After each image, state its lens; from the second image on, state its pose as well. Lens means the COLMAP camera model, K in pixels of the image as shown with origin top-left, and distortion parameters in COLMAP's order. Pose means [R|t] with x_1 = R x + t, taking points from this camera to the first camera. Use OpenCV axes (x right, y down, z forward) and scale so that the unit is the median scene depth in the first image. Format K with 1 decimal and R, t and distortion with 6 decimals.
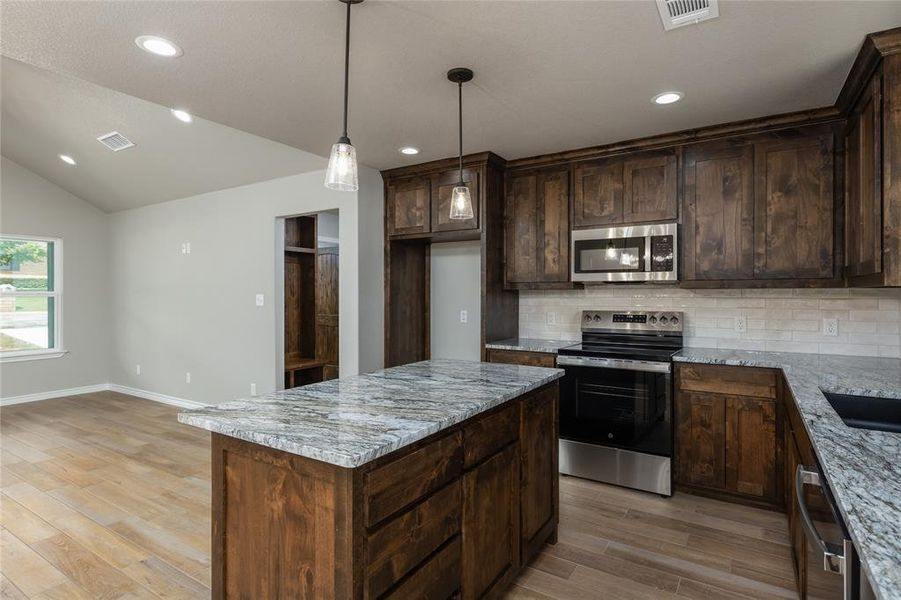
lens RADIAL K [[467.2, 0, 455.5], [0, 467.2, 297.1], [0, 0, 1]] dist [-0.001727, -0.000405]
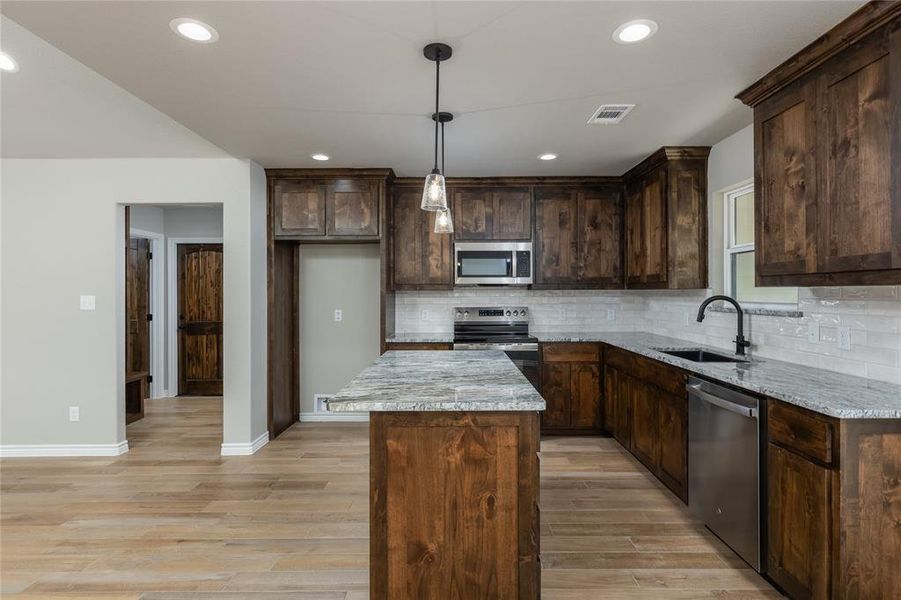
lens RADIAL K [[464.7, 0, 454.3], [0, 464.7, 294.6], [0, 0, 1]] dist [0.001296, 0.000065]
pose [[0.847476, -0.003876, 0.530819, -0.447662], [0.006620, 0.999973, -0.003267, -0.001003], [-0.530792, 0.006282, 0.847479, -0.041020]]
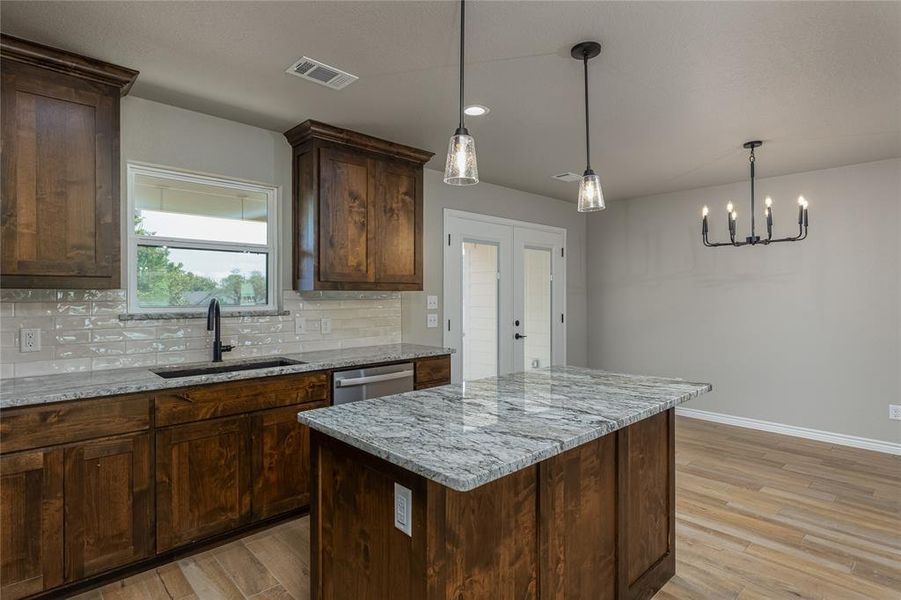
lens RADIAL K [[467.2, 0, 455.5], [0, 467.2, 297.1], [0, 0, 1]] dist [-0.001727, -0.000405]
pose [[-0.969513, -0.003745, 0.245012, -0.100669], [0.000119, 0.999876, 0.015756, -0.014090], [-0.245041, 0.015304, -0.969392, 1.197666]]
